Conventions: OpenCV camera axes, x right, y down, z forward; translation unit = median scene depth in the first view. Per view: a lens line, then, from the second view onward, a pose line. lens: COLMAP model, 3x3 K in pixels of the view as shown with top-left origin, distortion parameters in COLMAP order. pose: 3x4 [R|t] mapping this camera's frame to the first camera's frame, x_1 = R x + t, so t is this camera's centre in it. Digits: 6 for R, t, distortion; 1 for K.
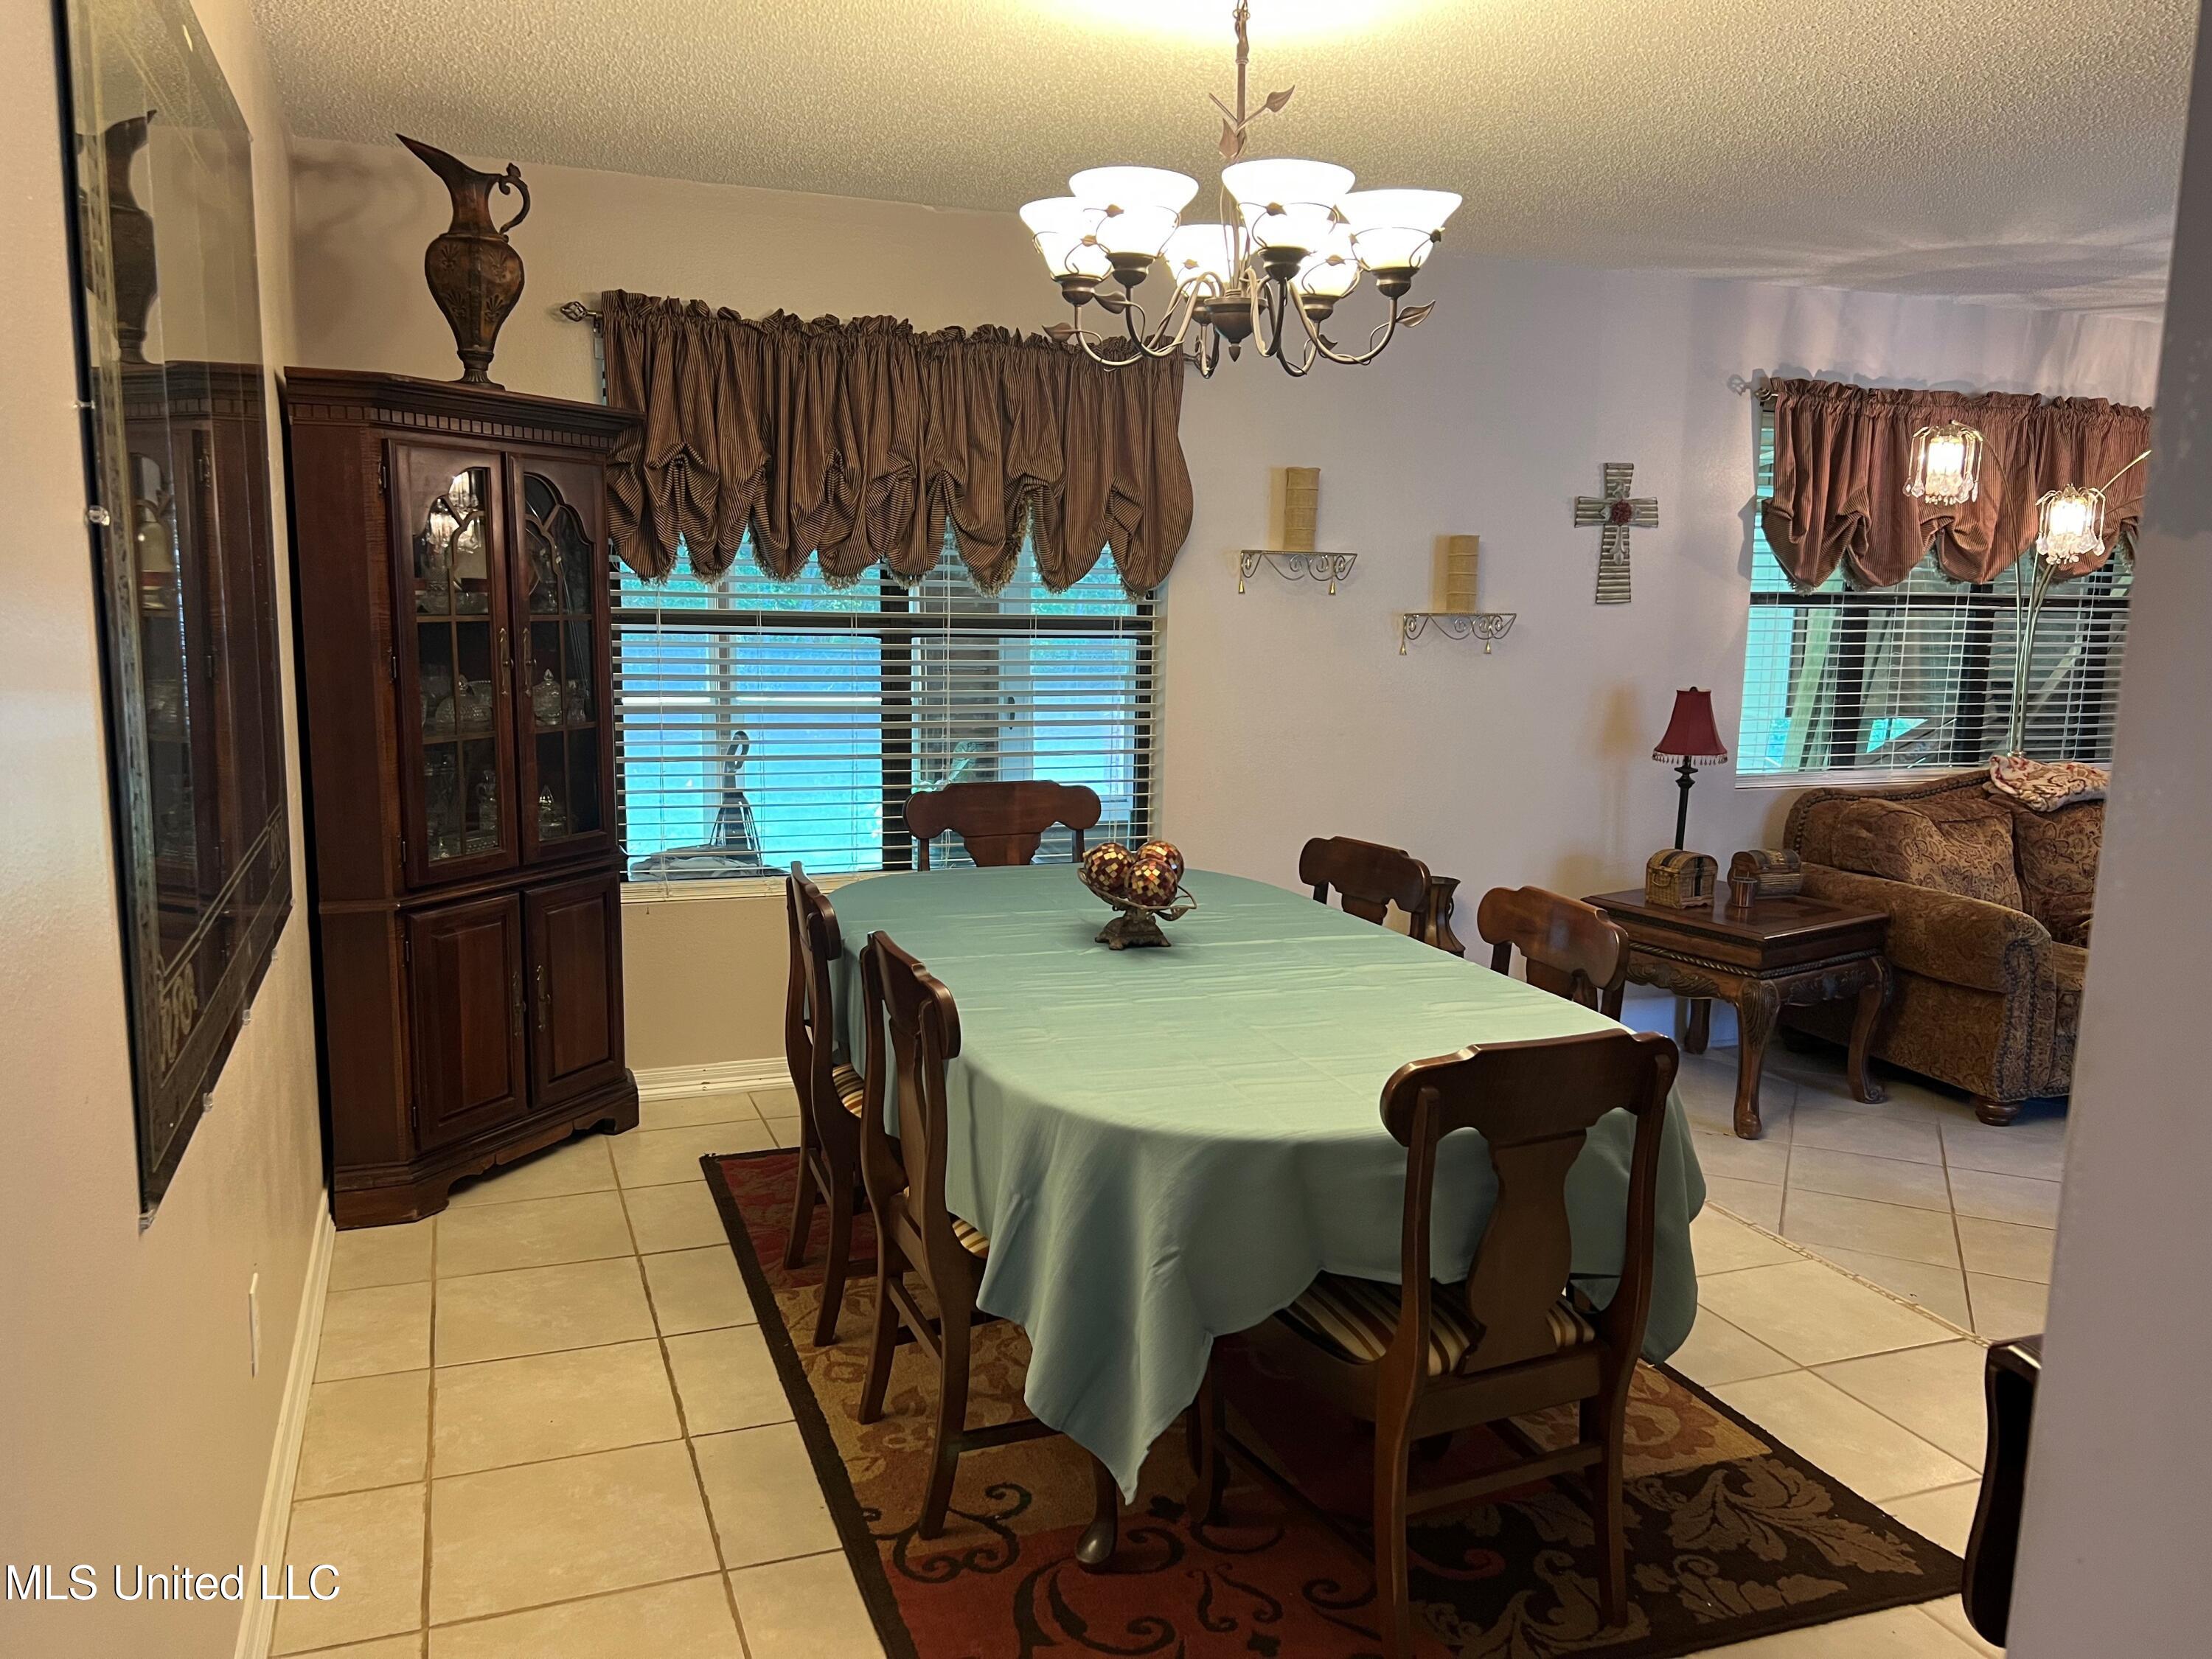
lens RADIAL K [[1667.5, 0, 1109.8], [0, 1667.5, 833.4], [0, 0, 1]] dist [0.036343, -0.034296]
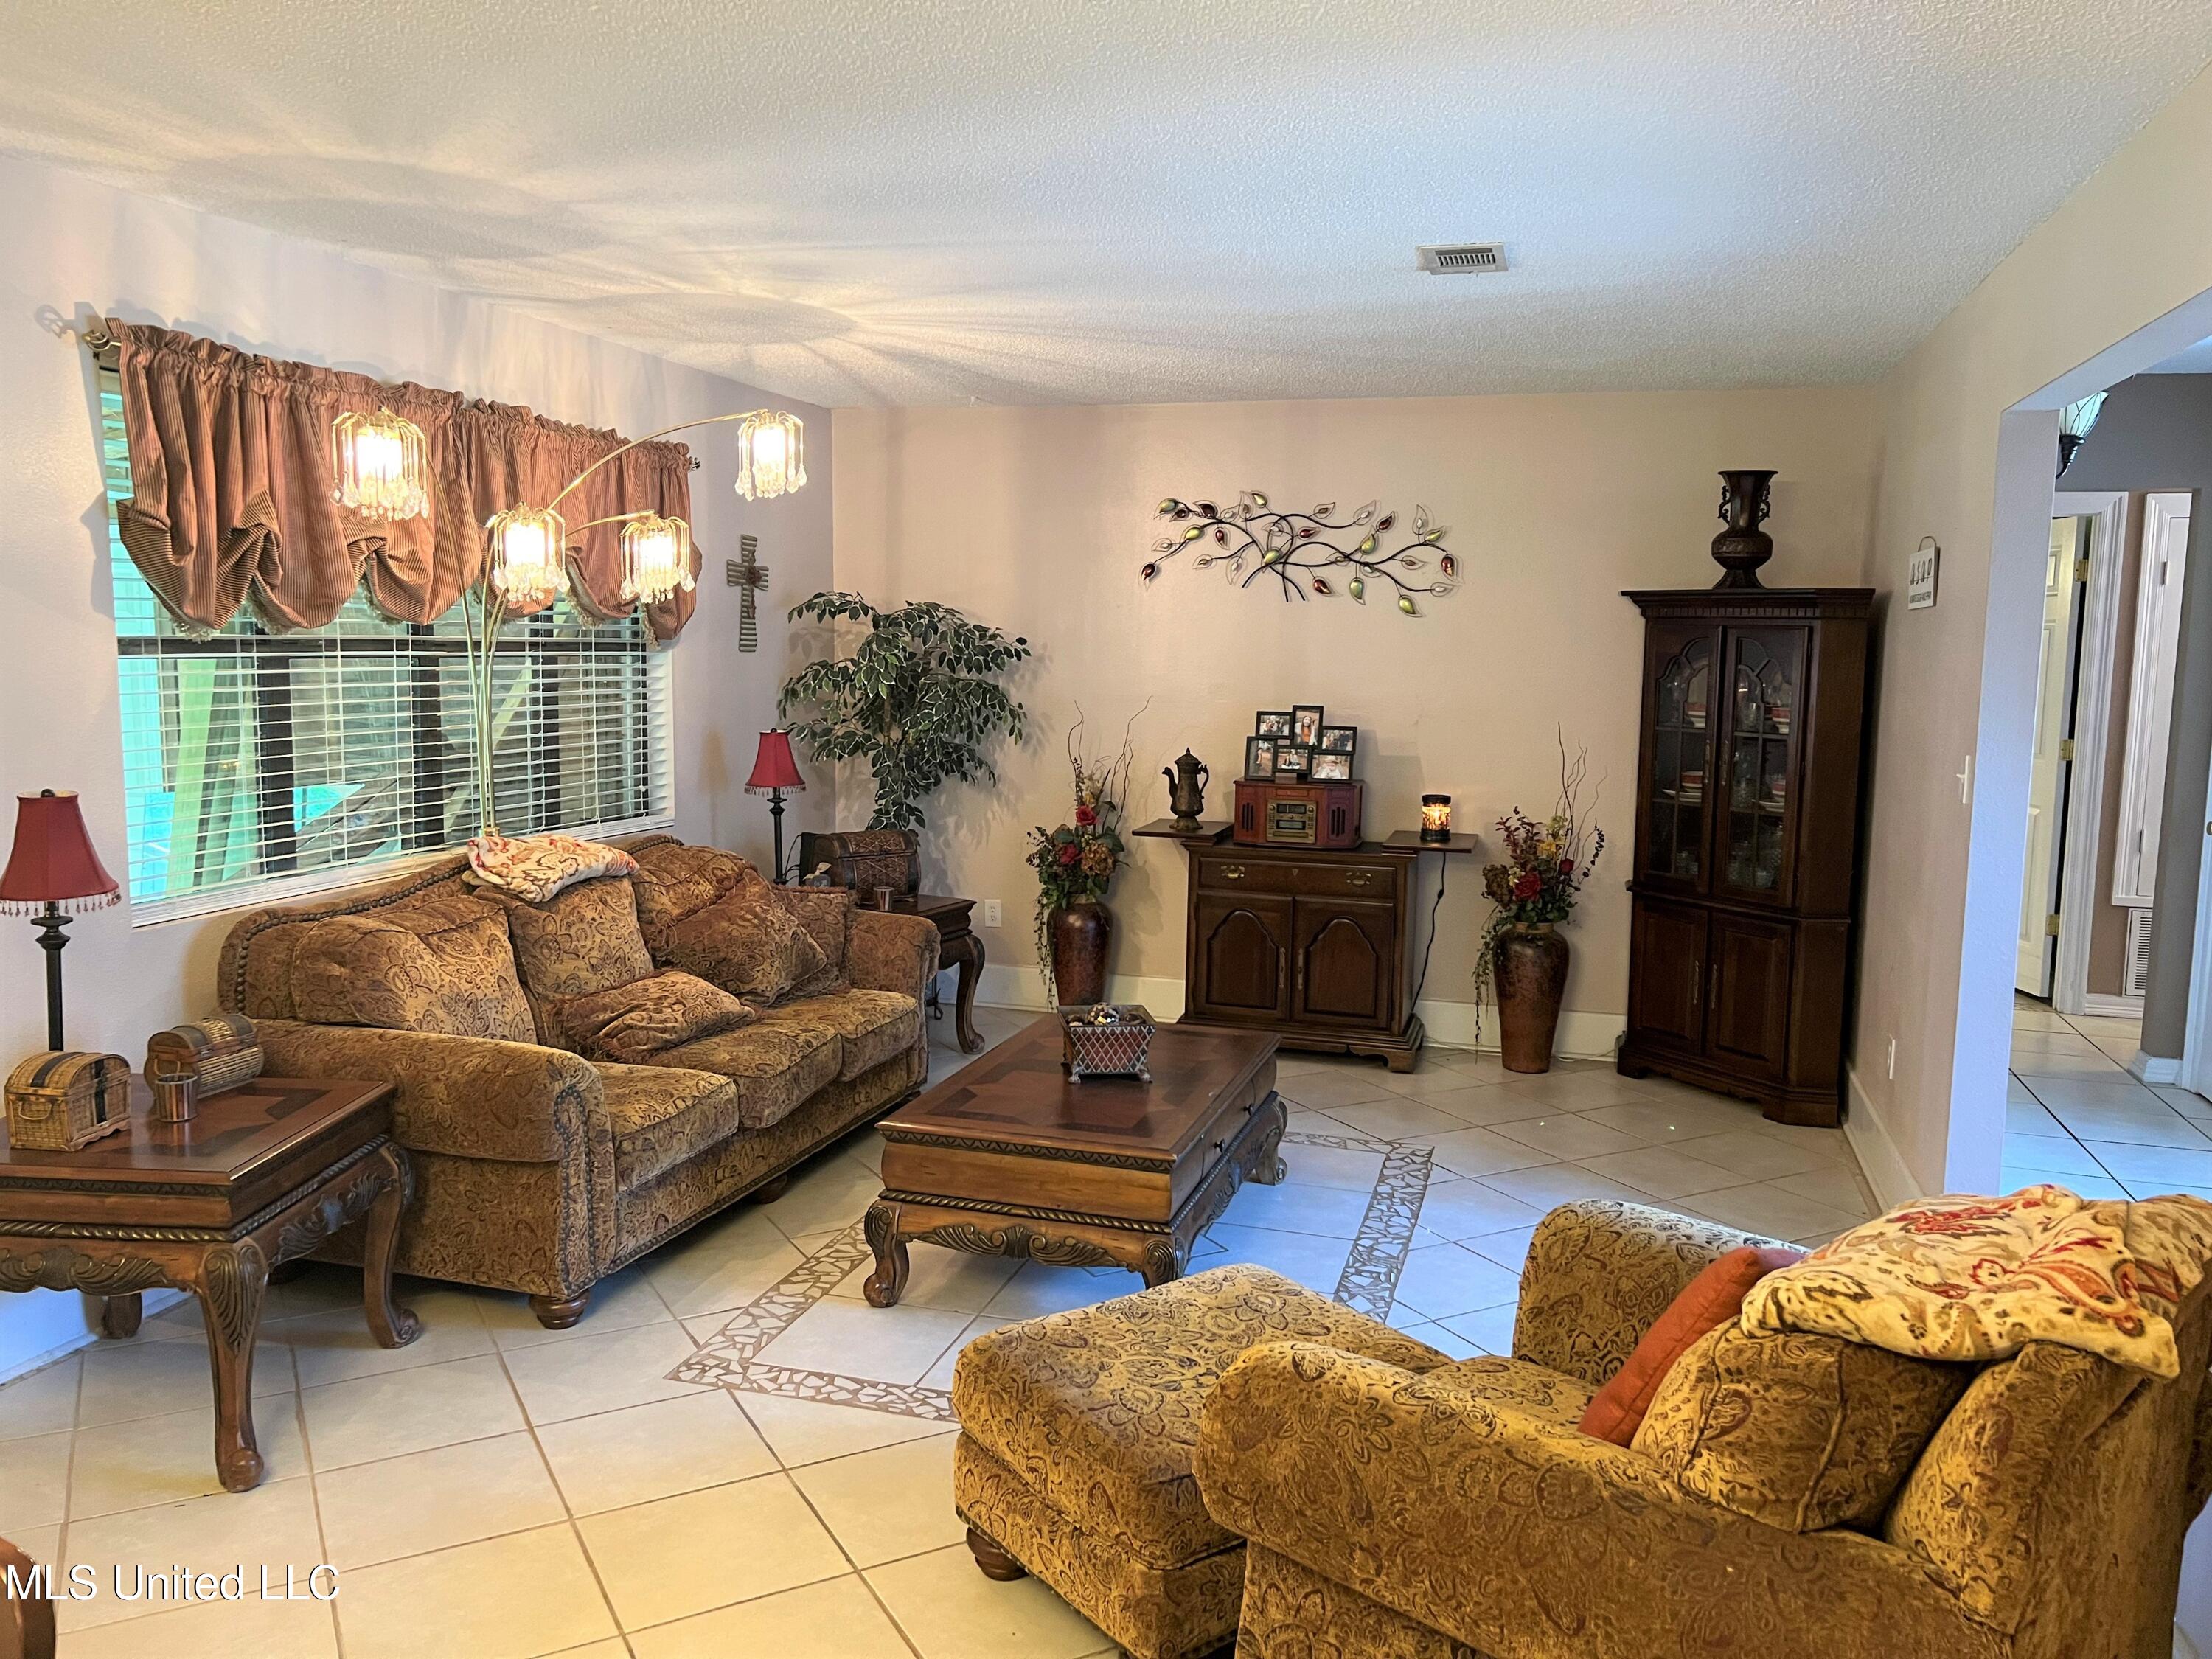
lens RADIAL K [[1667.5, 0, 1112.9], [0, 1667.5, 832.7], [0, 0, 1]] dist [0.036343, -0.034296]
pose [[0.606968, -0.101818, 0.788177, 0.087255], [0.116792, 0.992419, 0.038262, -0.046174], [-0.786098, 0.068829, 0.614258, 0.282776]]
